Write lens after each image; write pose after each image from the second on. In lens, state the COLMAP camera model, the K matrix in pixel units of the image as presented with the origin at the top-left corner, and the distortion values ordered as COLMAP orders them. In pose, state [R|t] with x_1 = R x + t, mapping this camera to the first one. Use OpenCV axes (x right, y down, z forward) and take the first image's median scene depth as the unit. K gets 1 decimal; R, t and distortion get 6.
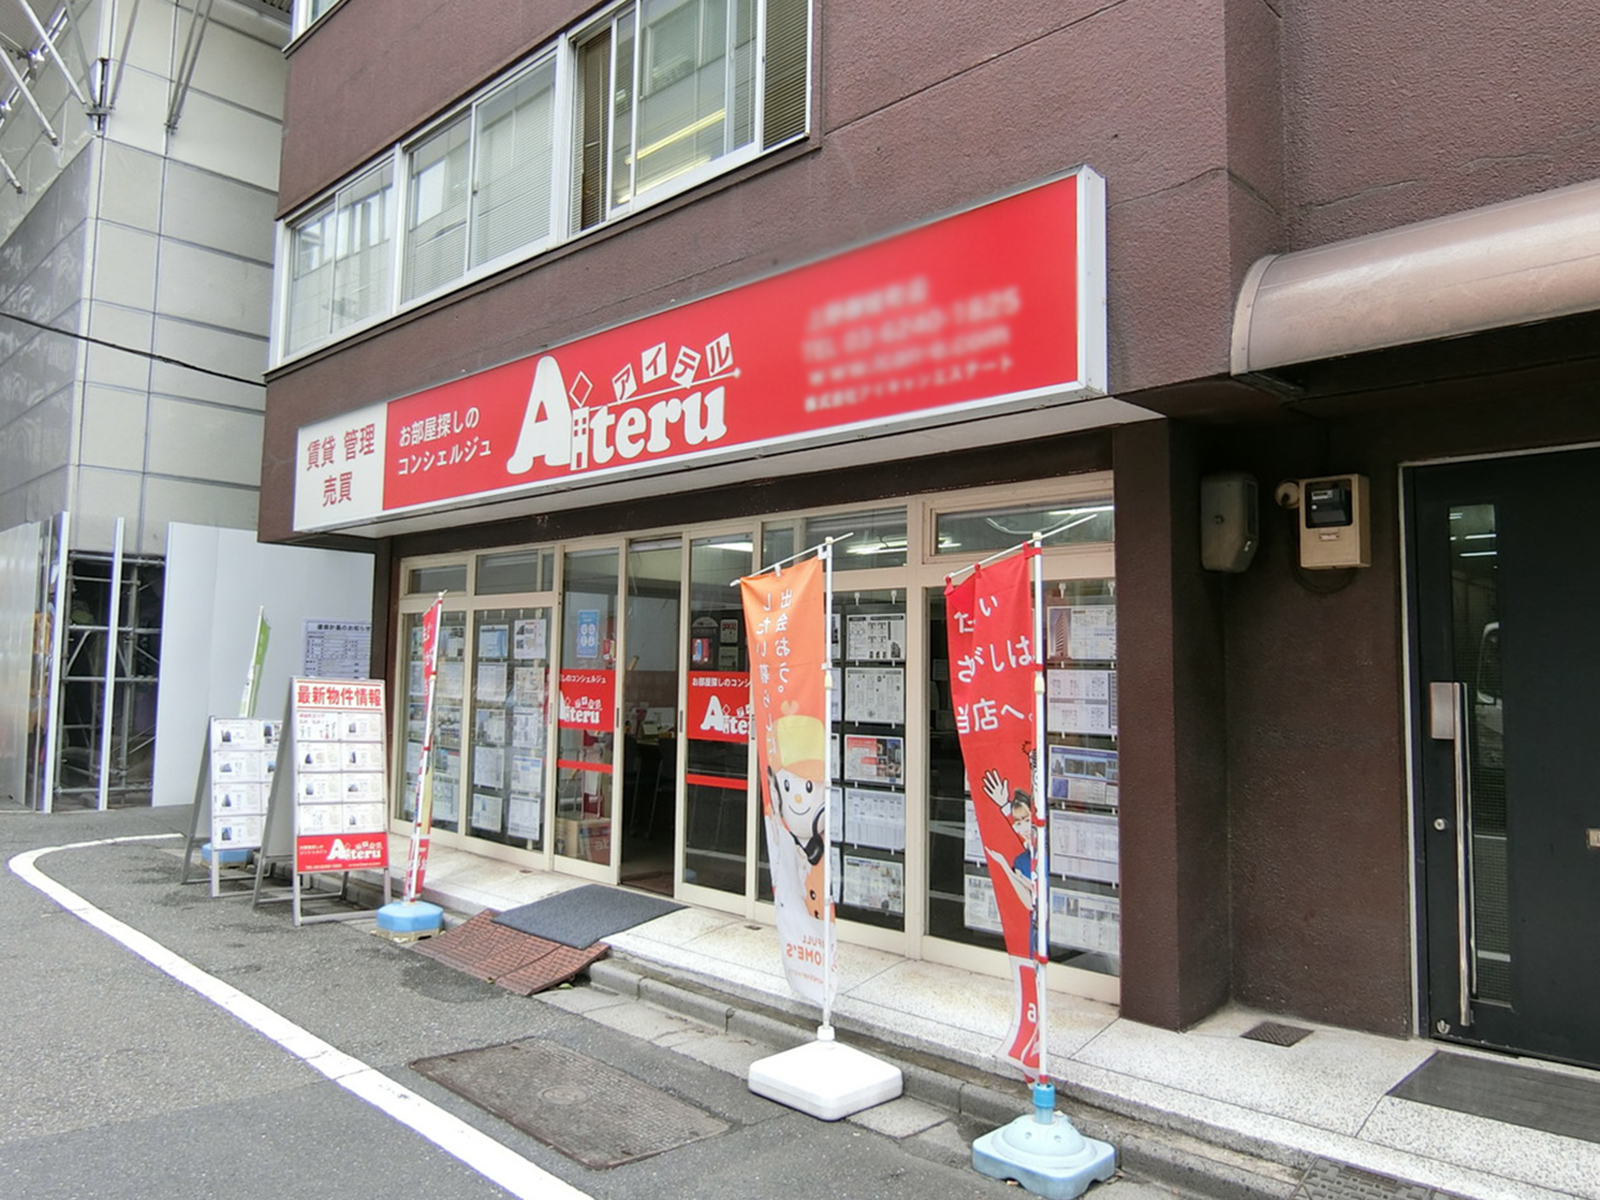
lens RADIAL K [[1087.2, 0, 791.0], [0, 1087.2, 599.1], [0, 0, 1]] dist [-0.006128, -0.003765]
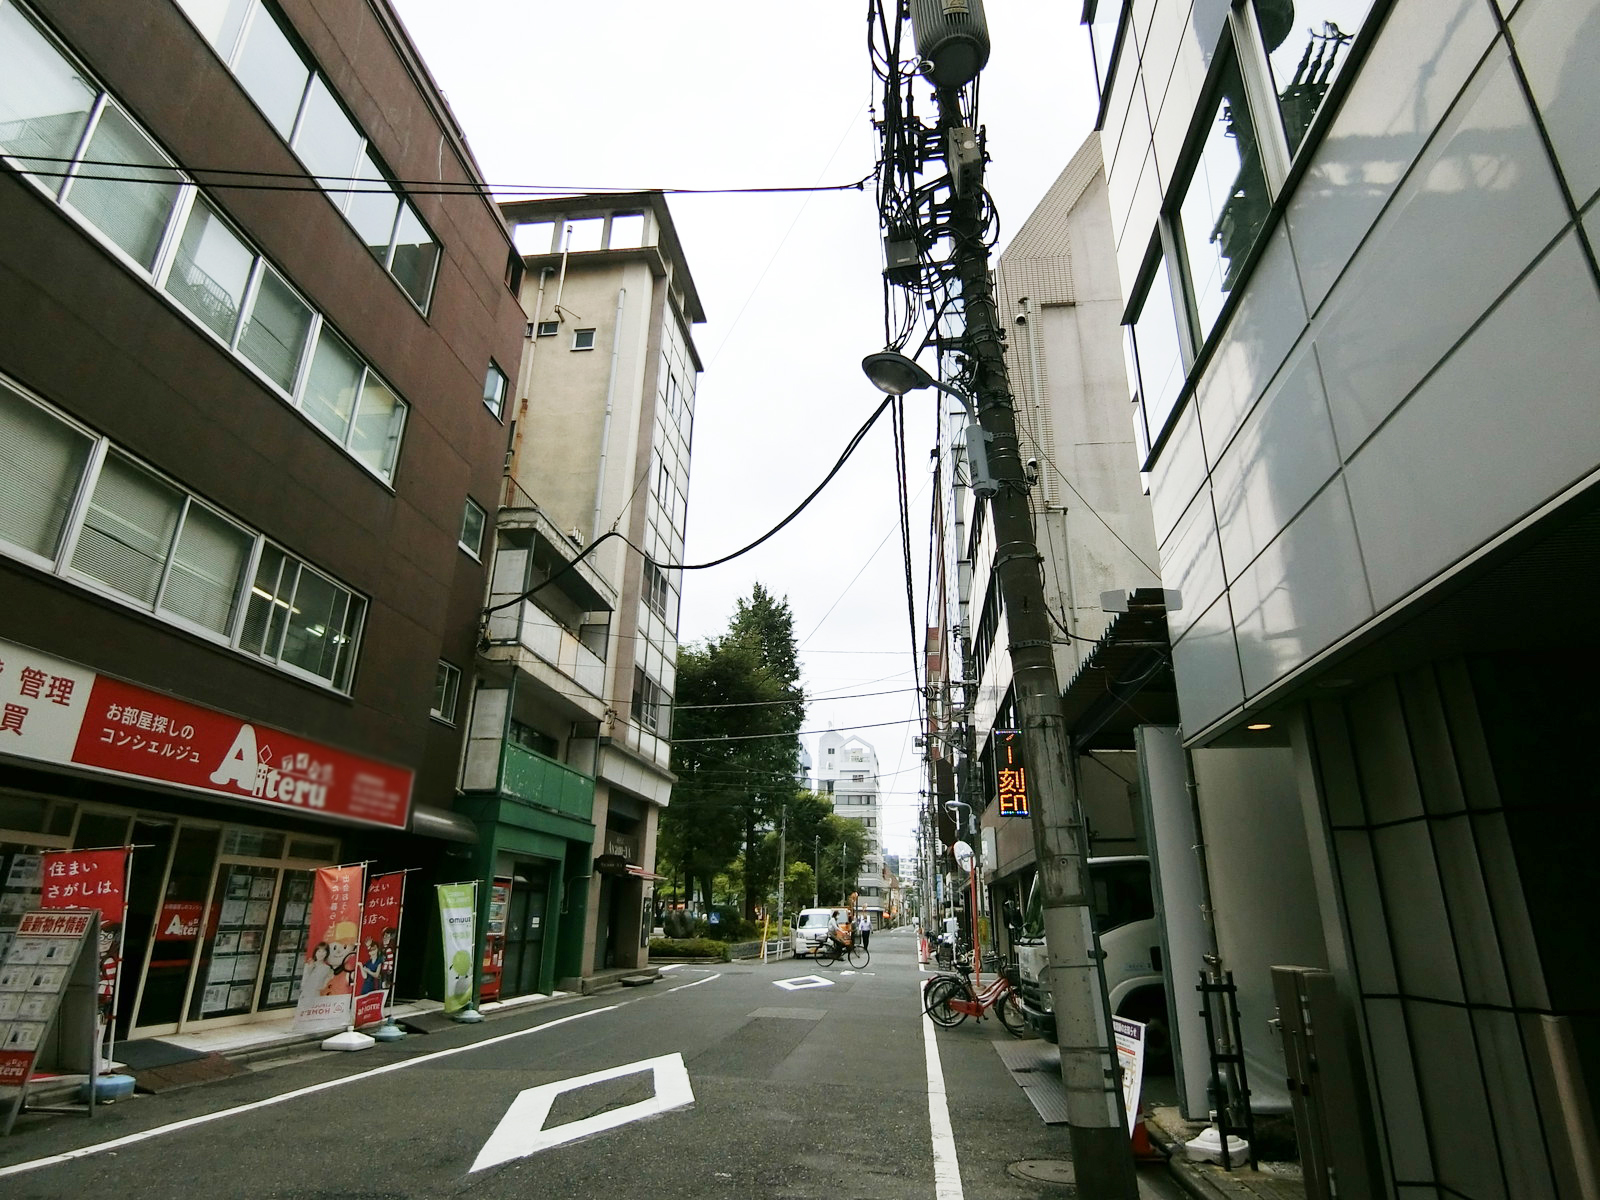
lens RADIAL K [[897.4, 0, 804.3], [0, 897.4, 592.8], [0, 0, 1]] dist [-0.034565, -0.001084]
pose [[-0.599707, 0.246833, 0.761200, -2.383936], [-0.080916, 0.927658, -0.364559, 0.046855], [-0.796118, -0.280222, -0.536350, 1.339766]]
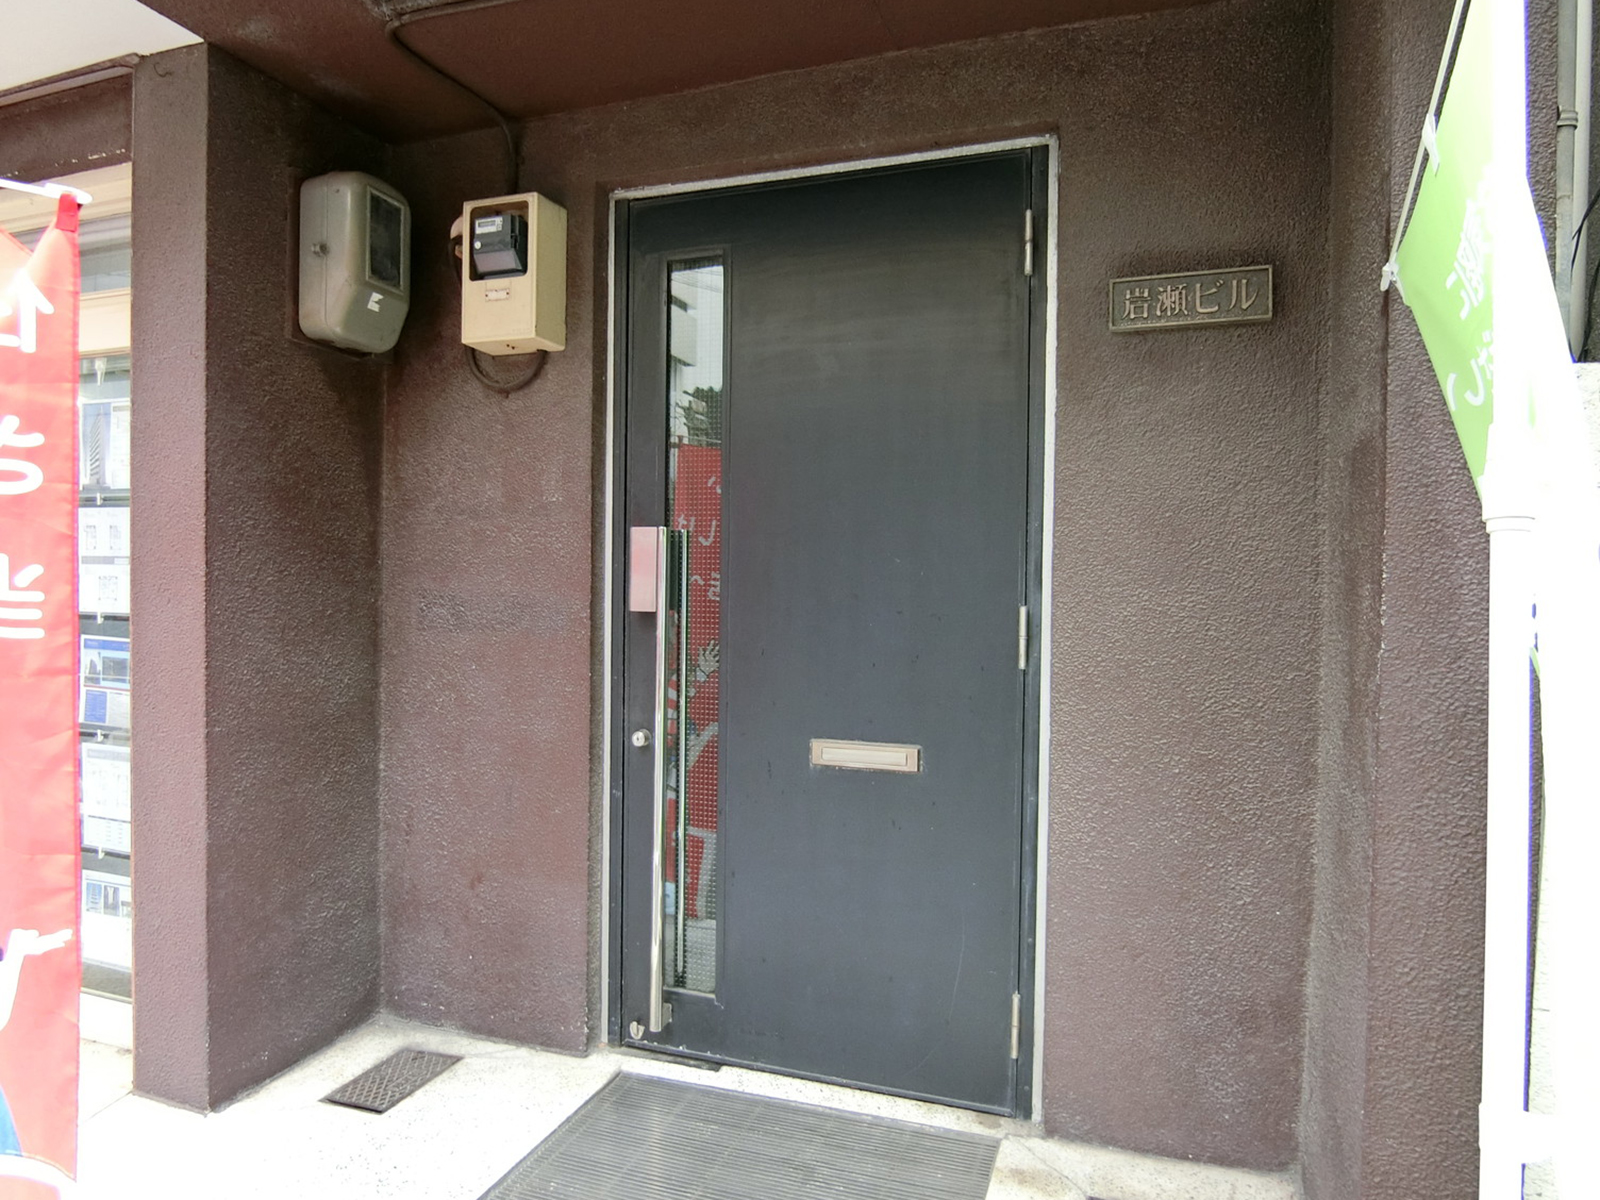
lens RADIAL K [[897.4, 0, 809.1], [0, 897.4, 605.9], [0, 0, 1]] dist [-0.034565, -0.001084]
pose [[0.898105, -0.005306, 0.439749, 0.273072], [-0.032800, 0.996334, 0.079009, 0.047952], [-0.438556, -0.085382, 0.894639, 0.282900]]
